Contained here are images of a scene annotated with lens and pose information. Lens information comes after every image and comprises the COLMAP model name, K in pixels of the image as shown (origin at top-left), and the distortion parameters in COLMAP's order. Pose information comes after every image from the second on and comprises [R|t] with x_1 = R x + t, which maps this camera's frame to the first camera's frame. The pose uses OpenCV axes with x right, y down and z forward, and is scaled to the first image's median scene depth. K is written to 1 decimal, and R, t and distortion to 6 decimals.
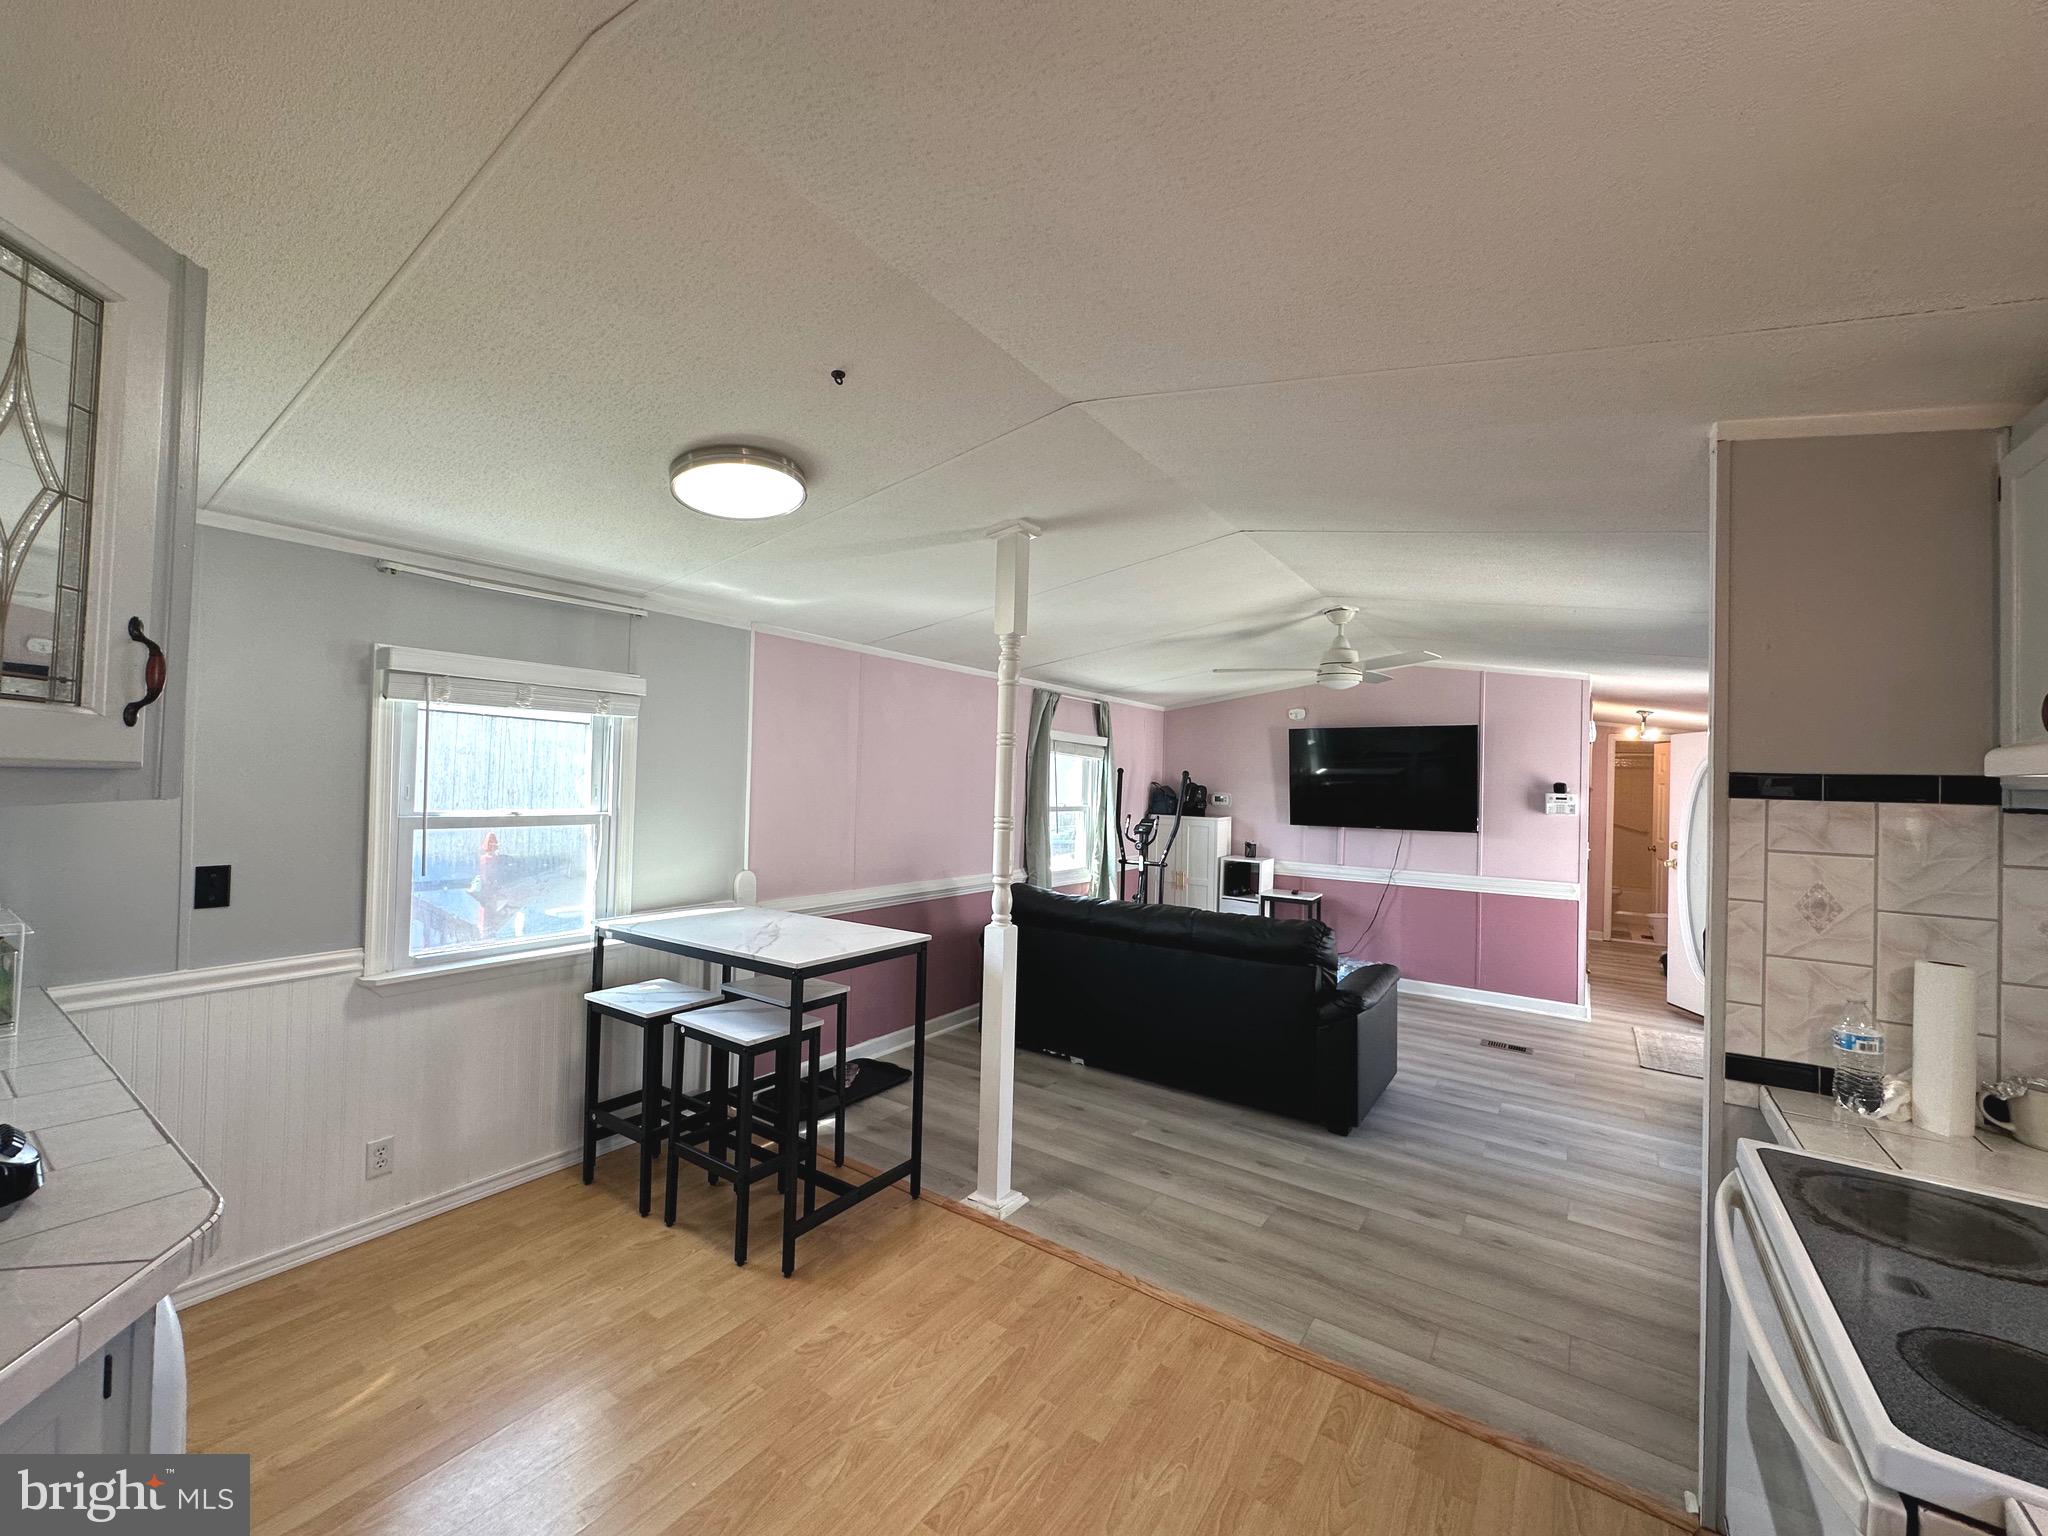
lens RADIAL K [[817.5, 0, 1020.3], [0, 817.5, 762.4], [0, 0, 1]] dist [-0.004456, 0.000989]
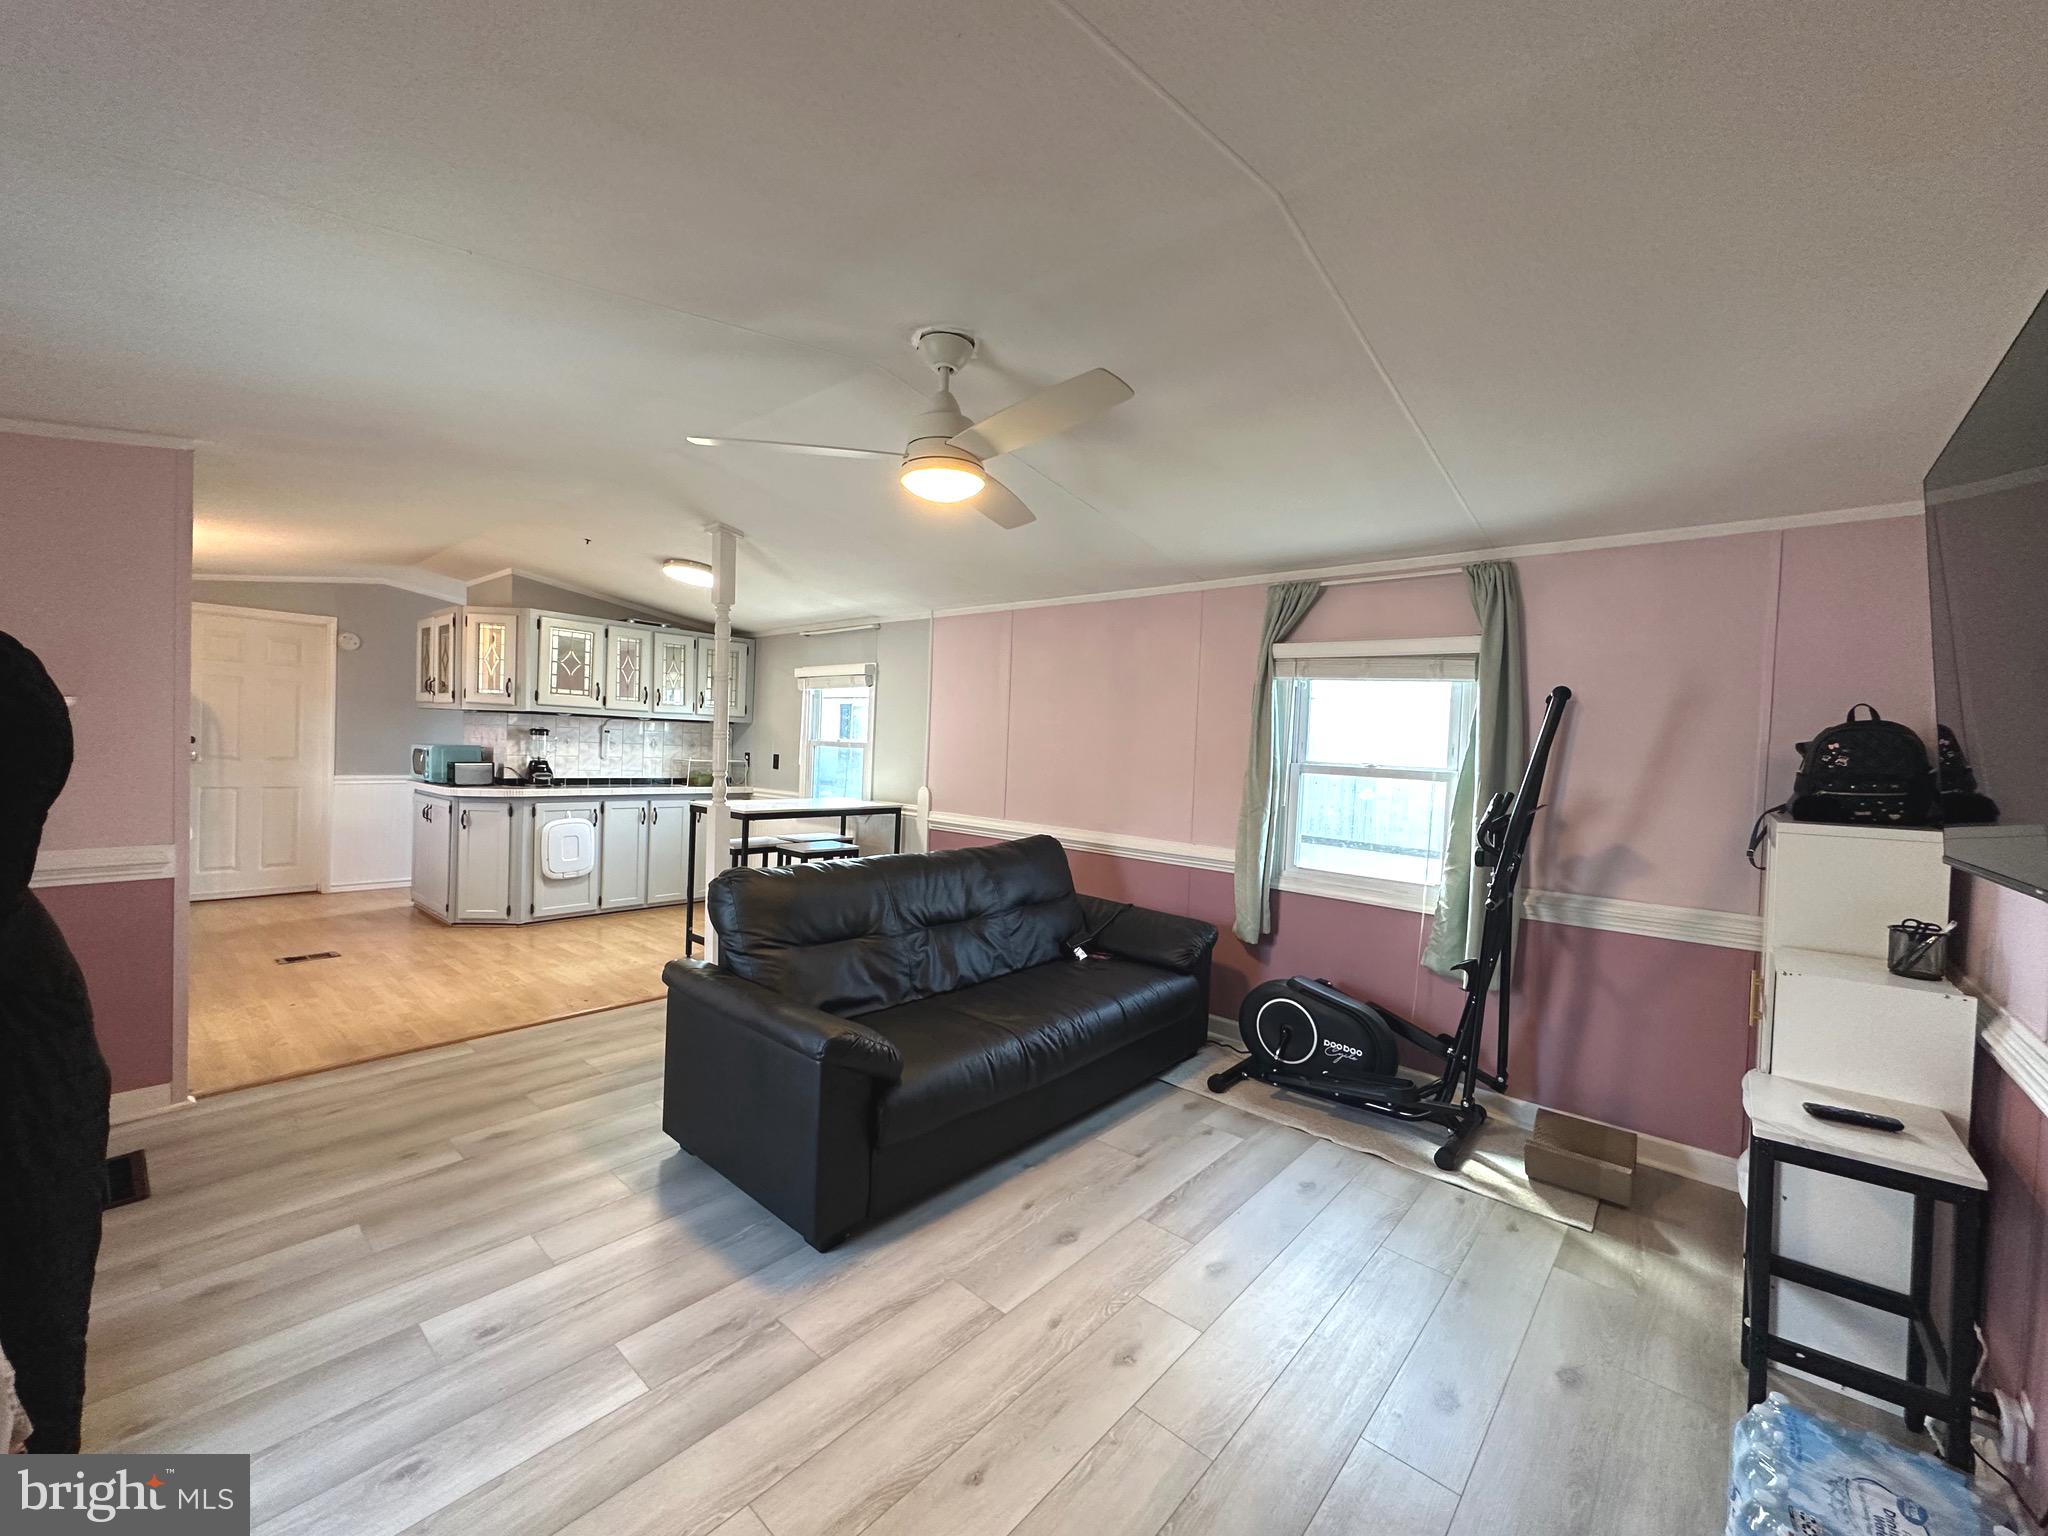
lens RADIAL K [[817.5, 0, 1021.2], [0, 817.5, 766.7], [0, 0, 1]] dist [-0.004456, 0.000989]
pose [[-0.106247, -0.001990, -0.994338, 1.225614], [-0.021642, 0.999766, 0.000312, 0.106361], [0.994104, 0.021552, -0.106265, 1.515864]]
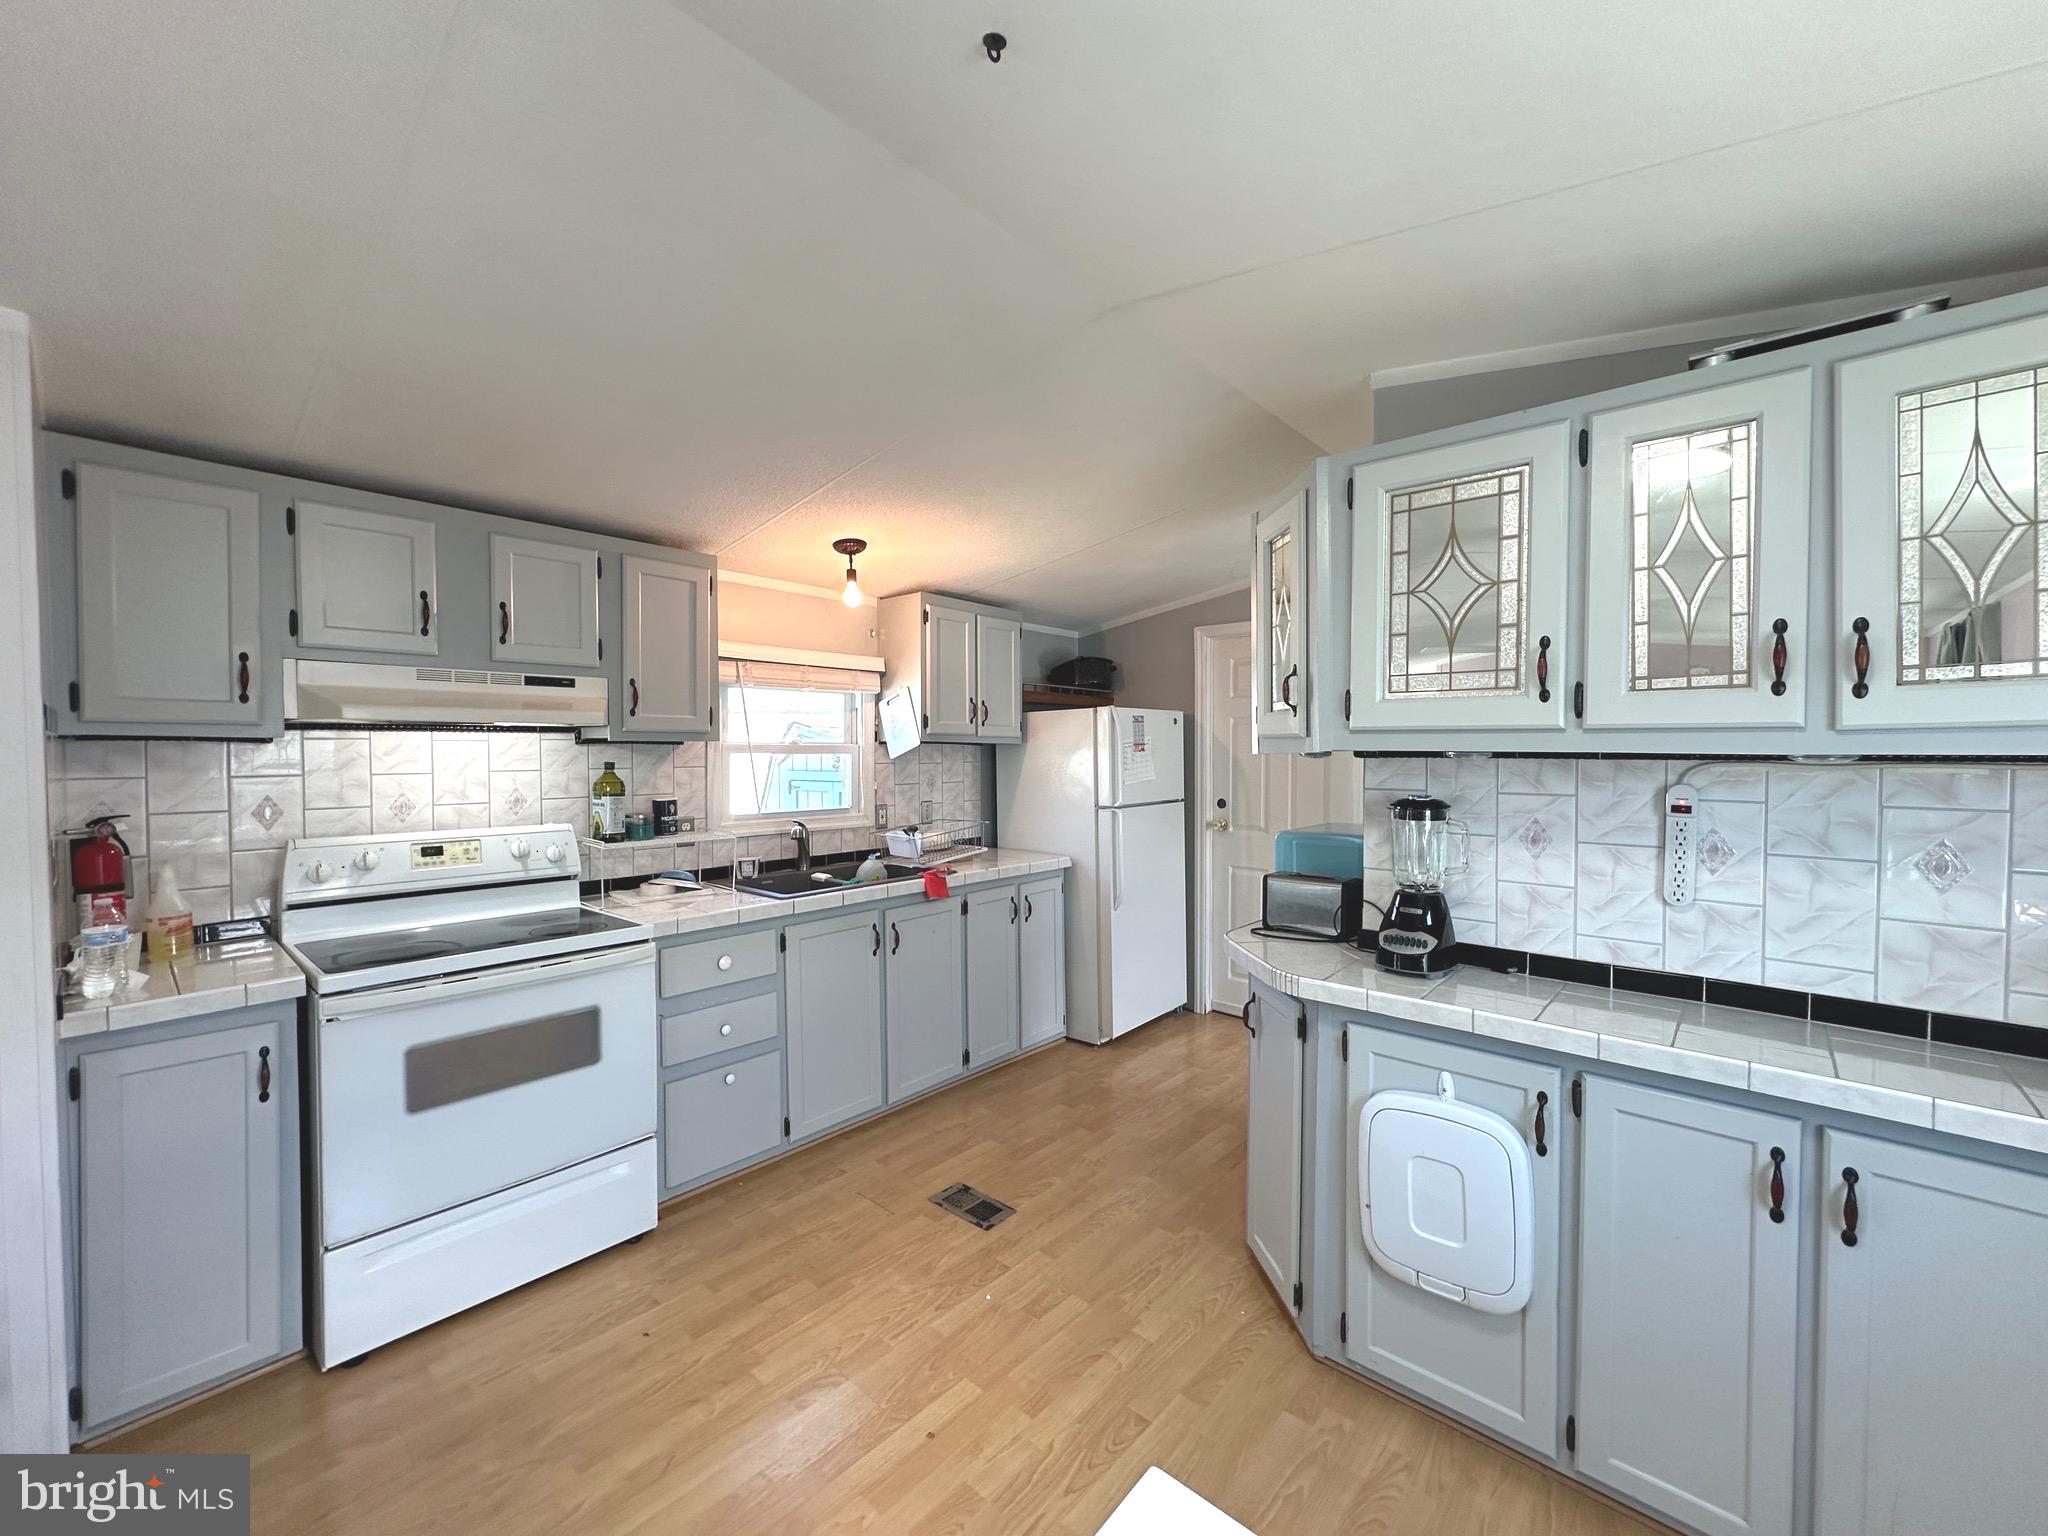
lens RADIAL K [[817.5, 0, 1021.1], [0, 817.5, 765.5], [0, 0, 1]] dist [-0.004456, 0.000989]
pose [[-0.991925, -0.025099, 0.124319, -0.195028], [-0.024837, 0.999685, 0.003657, 0.027270], [-0.124372, 0.000540, -0.992236, 0.932204]]
